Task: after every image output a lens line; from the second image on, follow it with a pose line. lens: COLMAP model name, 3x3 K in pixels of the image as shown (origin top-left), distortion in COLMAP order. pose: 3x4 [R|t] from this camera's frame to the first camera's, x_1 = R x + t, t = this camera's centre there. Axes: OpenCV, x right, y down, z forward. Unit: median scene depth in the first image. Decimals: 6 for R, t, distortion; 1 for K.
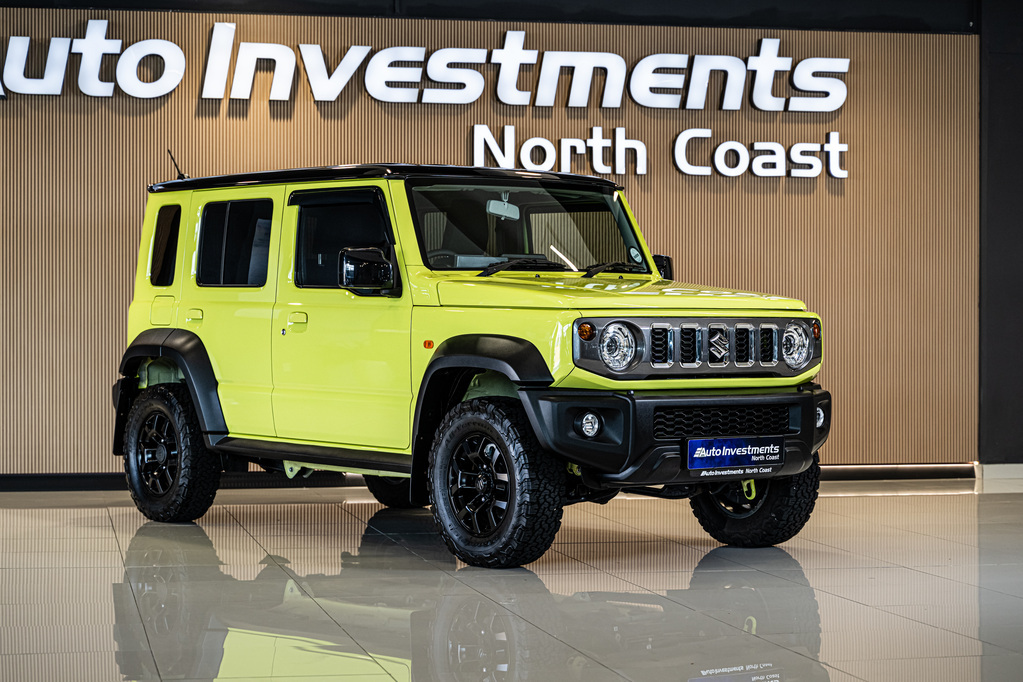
lens RADIAL K [[2210.8, 0, 511.5], [0, 2210.8, 341.0], [0, 0, 1]] dist [-0.017128, -0.238545]
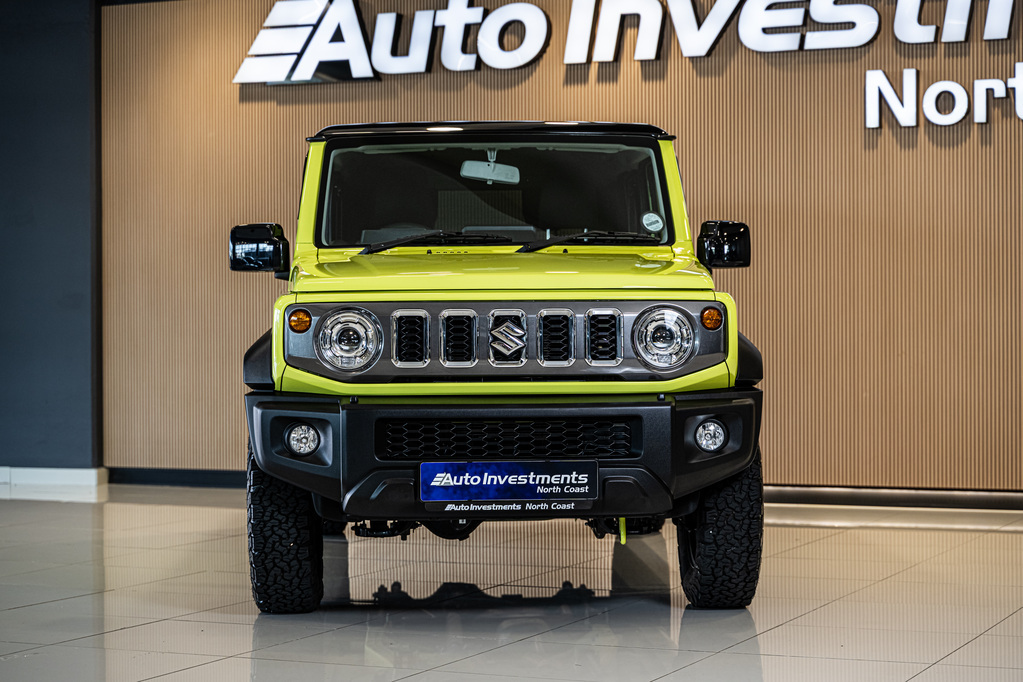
lens RADIAL K [[2152.2, 0, 511.4], [0, 2152.2, 340.8], [0, 0, 1]] dist [-0.017407, -0.126353]
pose [[0.812461, -0.002138, -0.583012, 0.414433], [0.004306, 0.999988, 0.002333, 0.000971], [0.583000, -0.004406, 0.812460, 0.321363]]
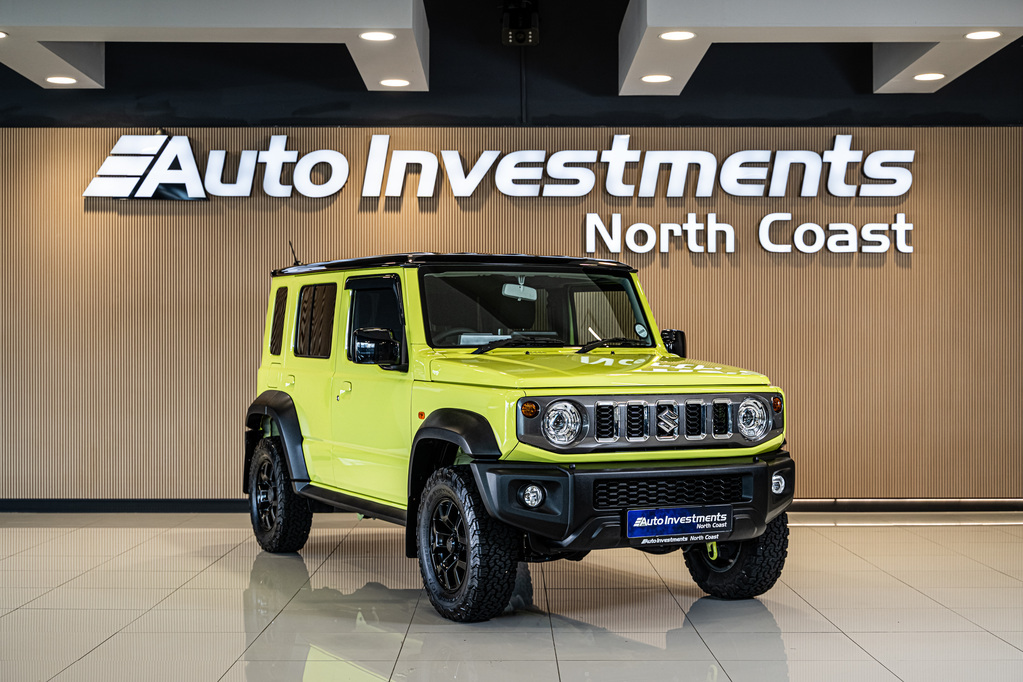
lens RADIAL K [[1557.0, 0, 513.6], [0, 1557.0, 356.4], [0, 0, 1]] dist [-0.011750, -0.029583]
pose [[0.980034, -0.000975, -0.198826, 0.135767], [0.000628, 0.999998, -0.001805, -0.022096], [0.198827, 0.001644, 0.980033, 0.192078]]
